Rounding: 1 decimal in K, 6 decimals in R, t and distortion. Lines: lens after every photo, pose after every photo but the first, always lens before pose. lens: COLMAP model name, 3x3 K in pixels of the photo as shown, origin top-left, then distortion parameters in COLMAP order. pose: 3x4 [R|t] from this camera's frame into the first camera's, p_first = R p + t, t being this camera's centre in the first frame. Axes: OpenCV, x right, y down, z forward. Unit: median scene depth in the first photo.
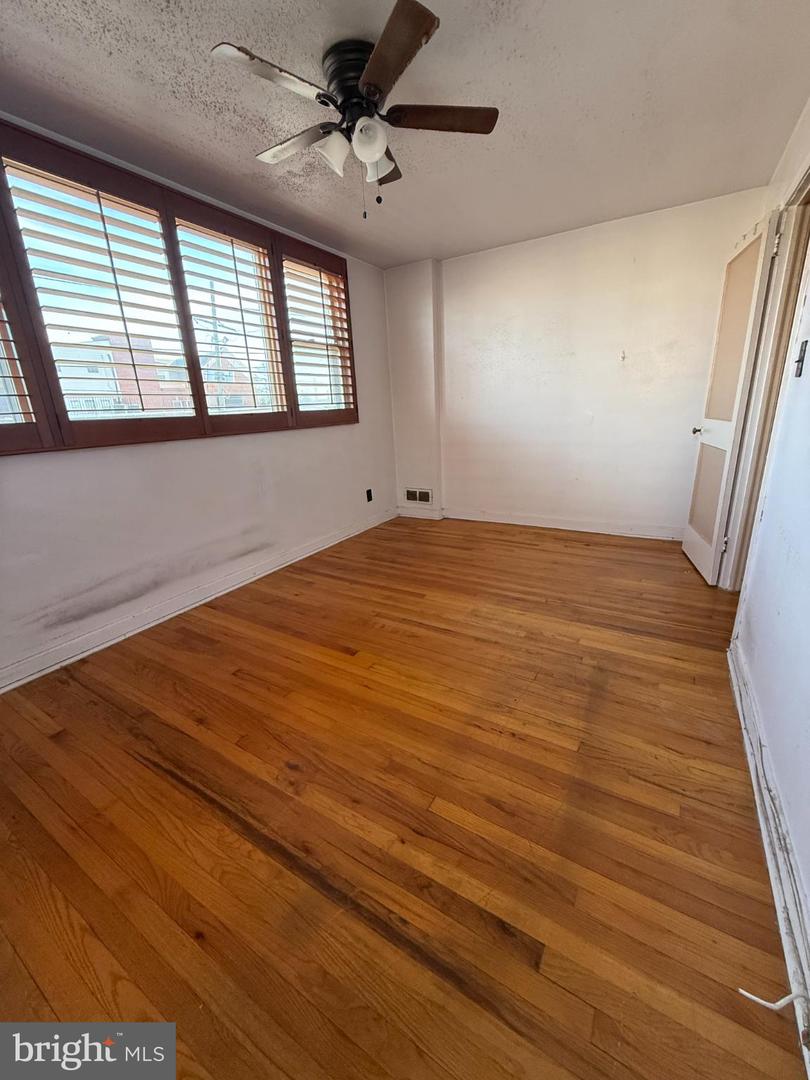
lens RADIAL K [[430.2, 0, 409.2], [0, 430.2, 532.2], [0, 0, 1]] dist [-0.000617, 0.000614]
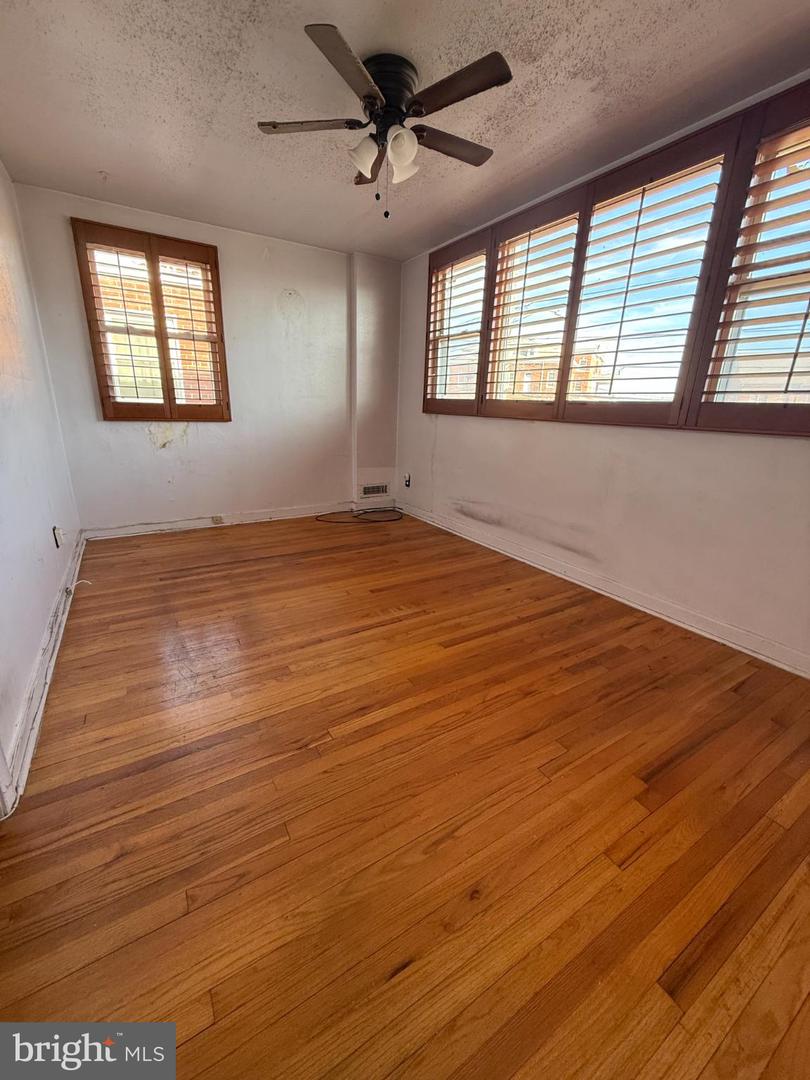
lens RADIAL K [[430.2, 0, 404.5], [0, 430.2, 536.9], [0, 0, 1]] dist [-0.000617, 0.000614]
pose [[-0.463312, 0.294588, -0.835799, 0.730868], [-0.254339, 0.859252, 0.443844, -0.384159], [0.848913, 0.418215, -0.323176, 1.245436]]
